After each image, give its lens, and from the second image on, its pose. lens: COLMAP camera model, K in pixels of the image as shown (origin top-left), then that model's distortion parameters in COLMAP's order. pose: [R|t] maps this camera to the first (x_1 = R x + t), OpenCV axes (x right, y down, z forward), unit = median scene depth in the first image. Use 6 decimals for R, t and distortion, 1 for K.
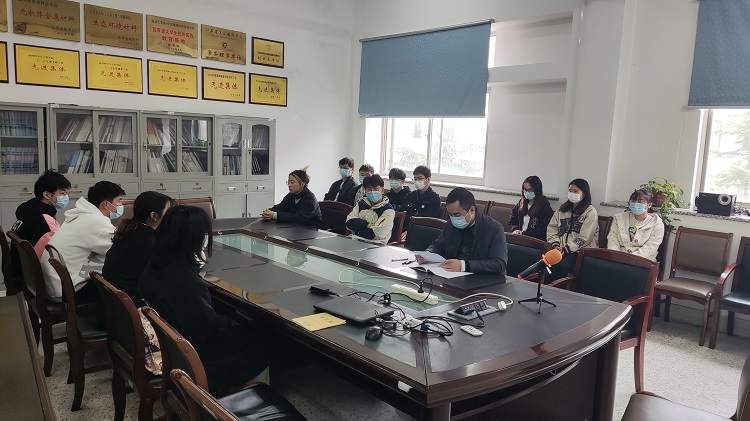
lens RADIAL K [[550.0, 0, 375.0], [0, 550.0, 210.5], [0, 0, 1]] dist [-0.007037, -0.007754]
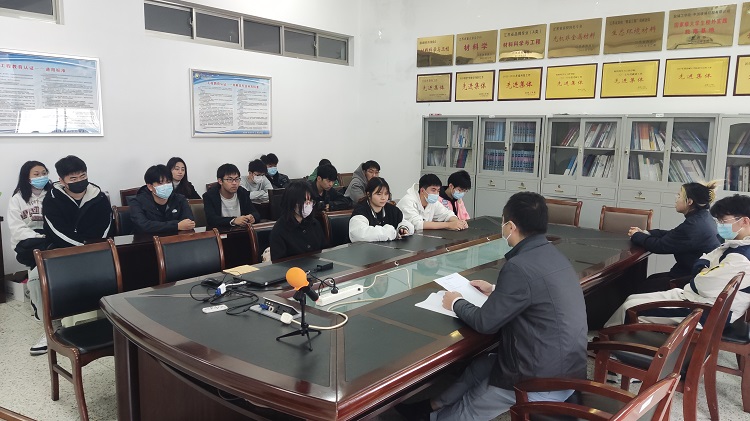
lens RADIAL K [[550.0, 0, 375.0], [0, 550.0, 210.5], [0, 0, 1]] dist [-0.007037, -0.007754]
pose [[0.131456, 0.104100, -0.985841, 0.491416], [-0.139082, 0.986572, 0.085632, -0.036235], [0.981517, 0.125855, 0.144170, 0.444391]]
